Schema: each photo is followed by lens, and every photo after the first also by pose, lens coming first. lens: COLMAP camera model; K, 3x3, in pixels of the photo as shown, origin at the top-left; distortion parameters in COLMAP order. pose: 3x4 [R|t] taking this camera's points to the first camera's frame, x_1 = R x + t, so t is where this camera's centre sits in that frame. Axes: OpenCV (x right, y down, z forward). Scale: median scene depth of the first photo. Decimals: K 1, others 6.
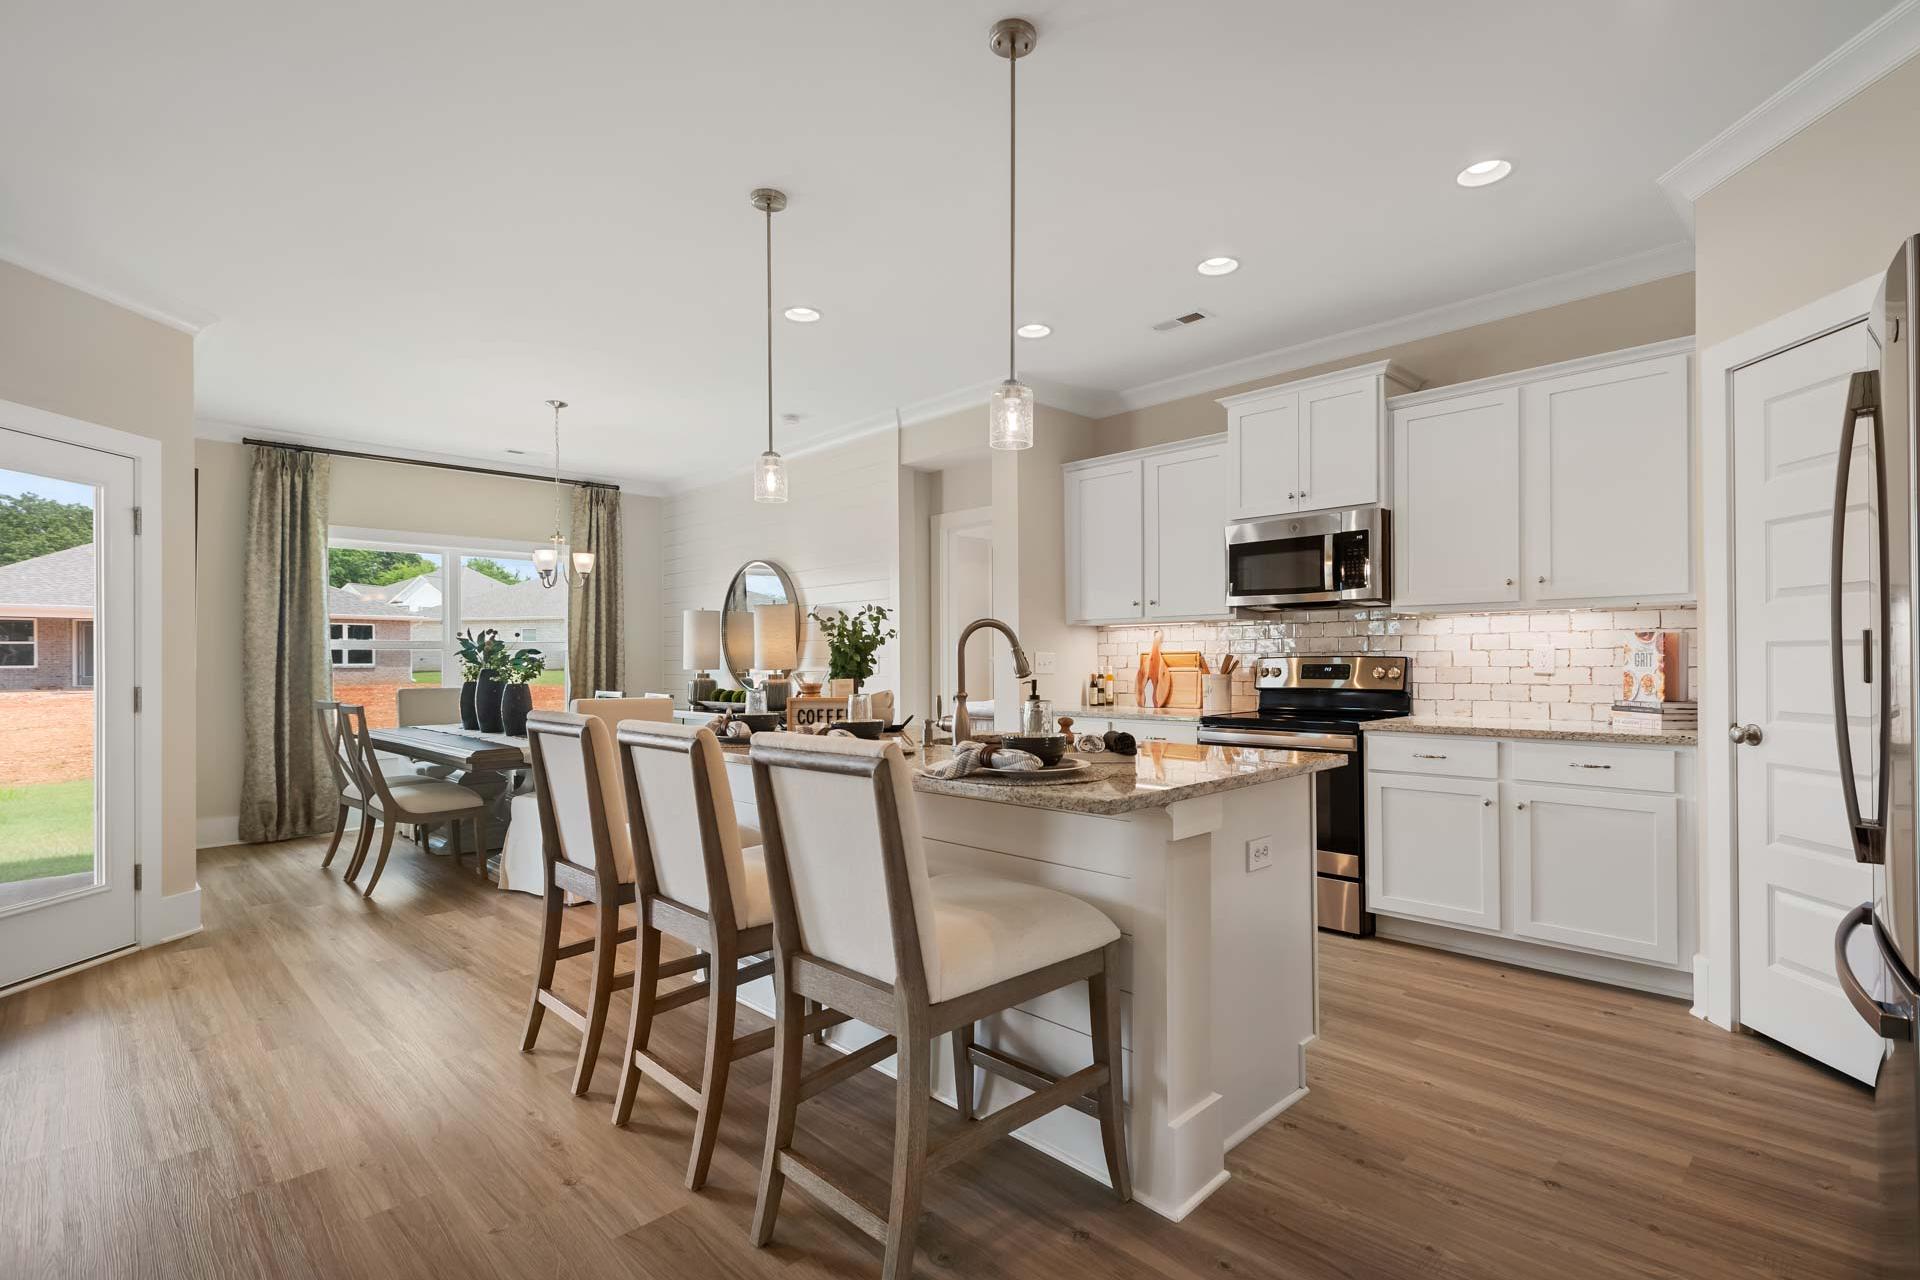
lens RADIAL K [[888.2, 0, 982.1], [0, 888.2, 655.0], [0, 0, 1]] dist [0.000136, -0.000318]
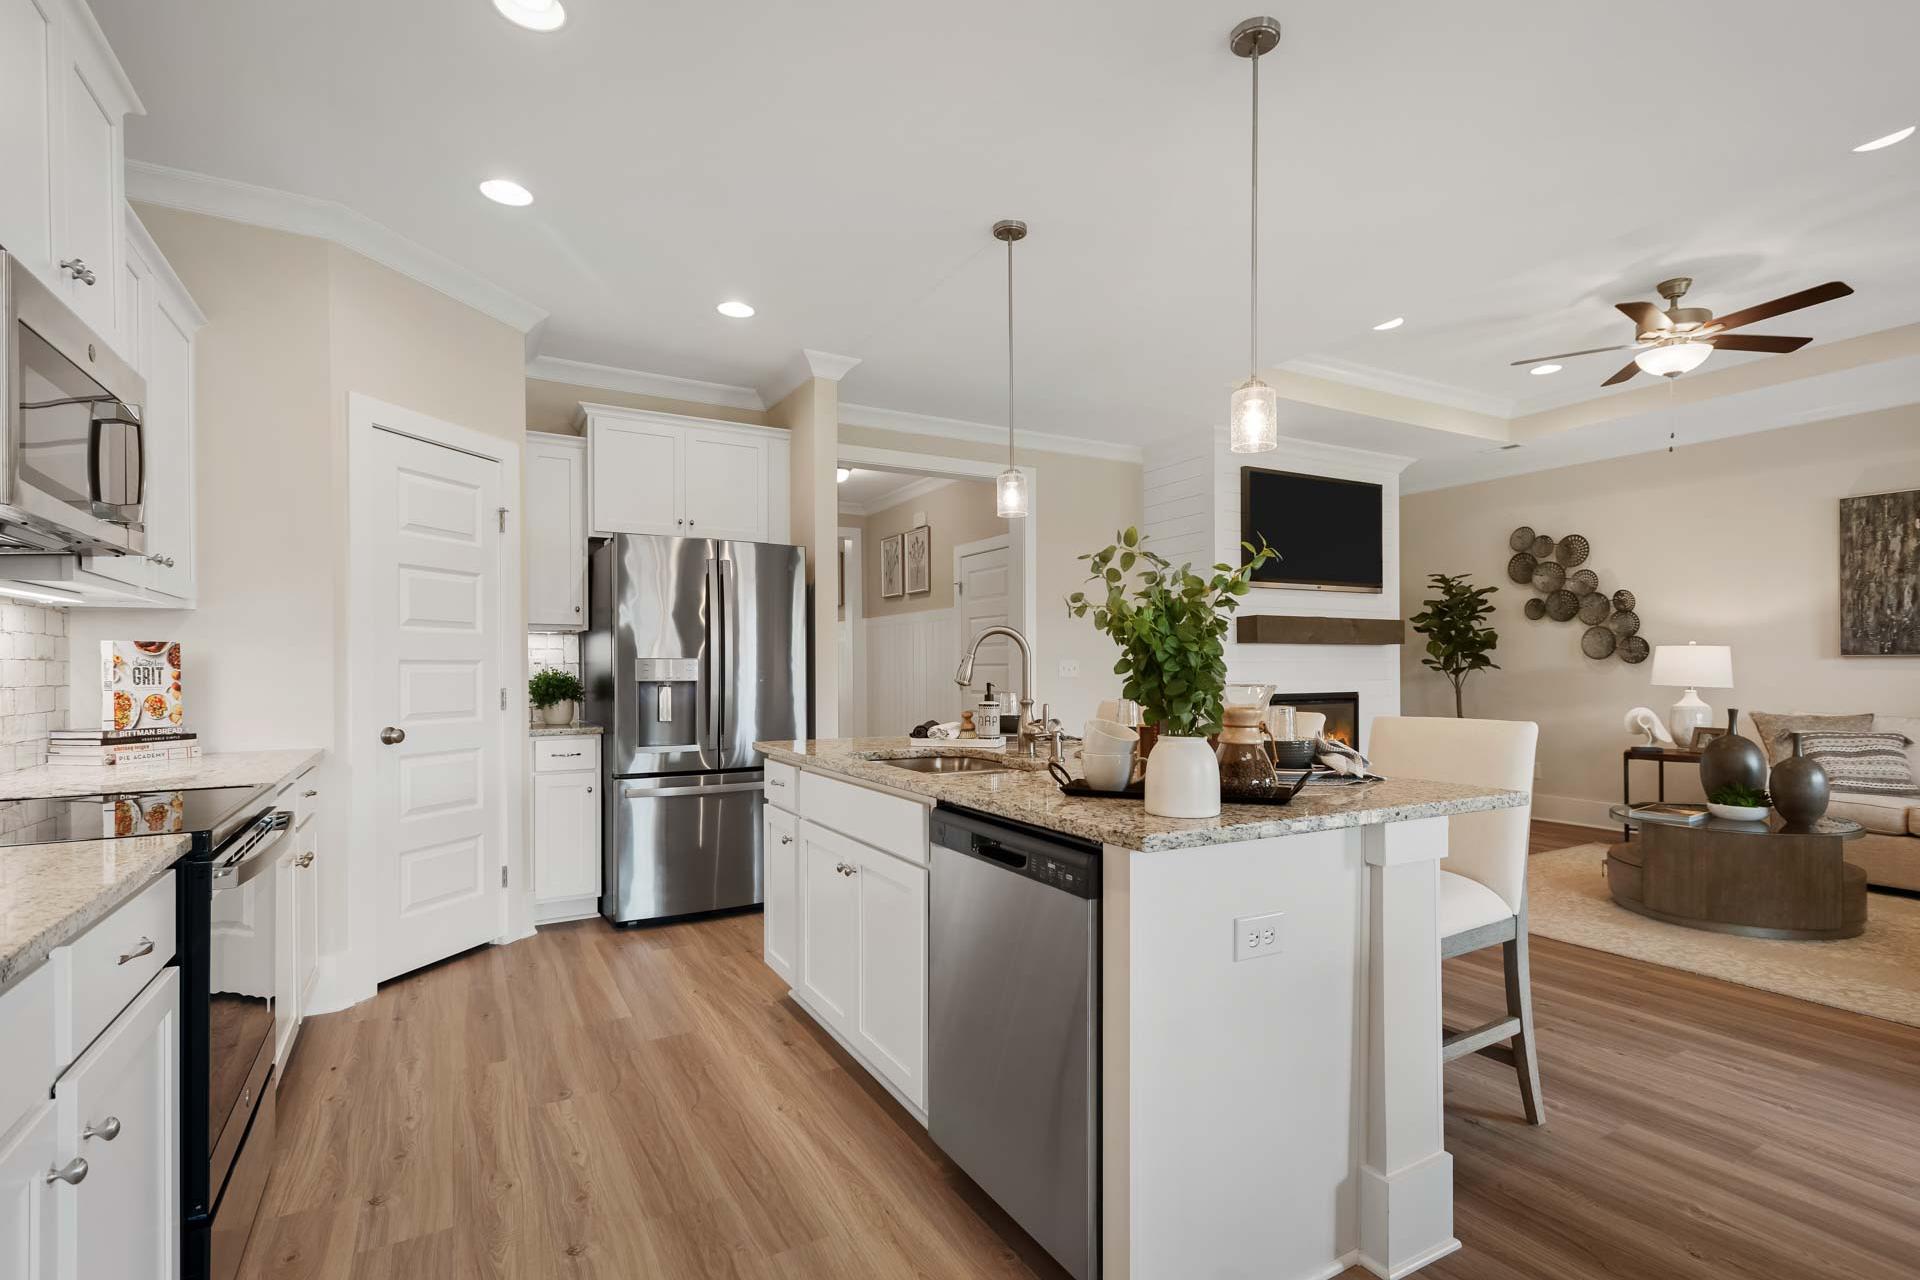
lens RADIAL K [[888.2, 0, 969.7], [0, 888.2, 671.2], [0, 0, 1]] dist [0.000136, -0.000318]
pose [[-0.960727, 0.010665, 0.277289, -0.161558], [0.009557, 0.999940, -0.005348, 0.010573], [-0.277329, -0.002488, -0.960772, 1.346180]]
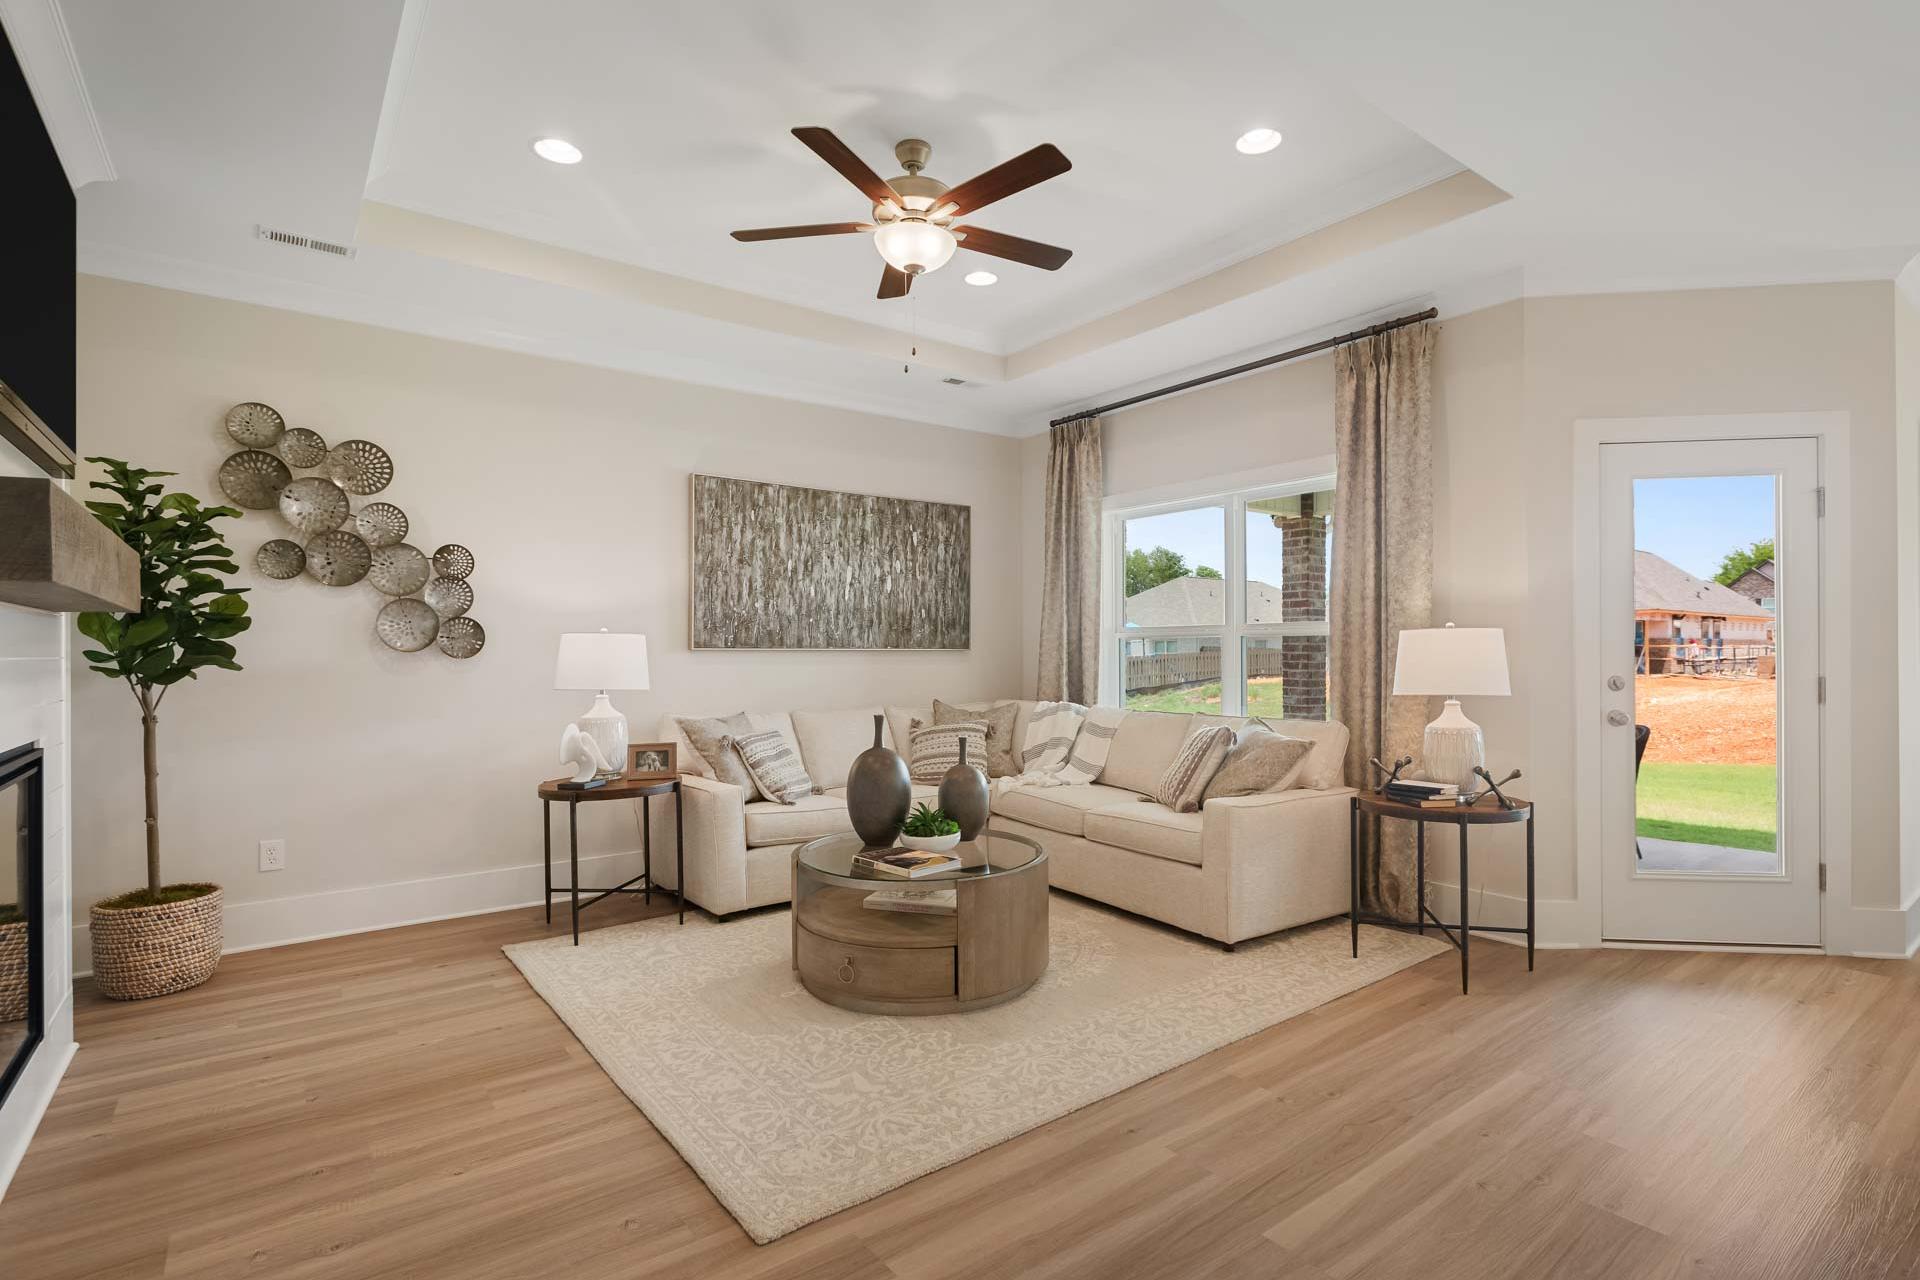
lens RADIAL K [[927.4, 0, 985.4], [0, 927.4, 652.1], [0, 0, 1]] dist [-0.002771, -0.002469]
pose [[-0.134331, 0.010170, -0.990884, 0.137226], [0.012361, 0.999887, 0.008587, -0.009562], [0.990859, -0.011095, -0.134442, 0.237443]]
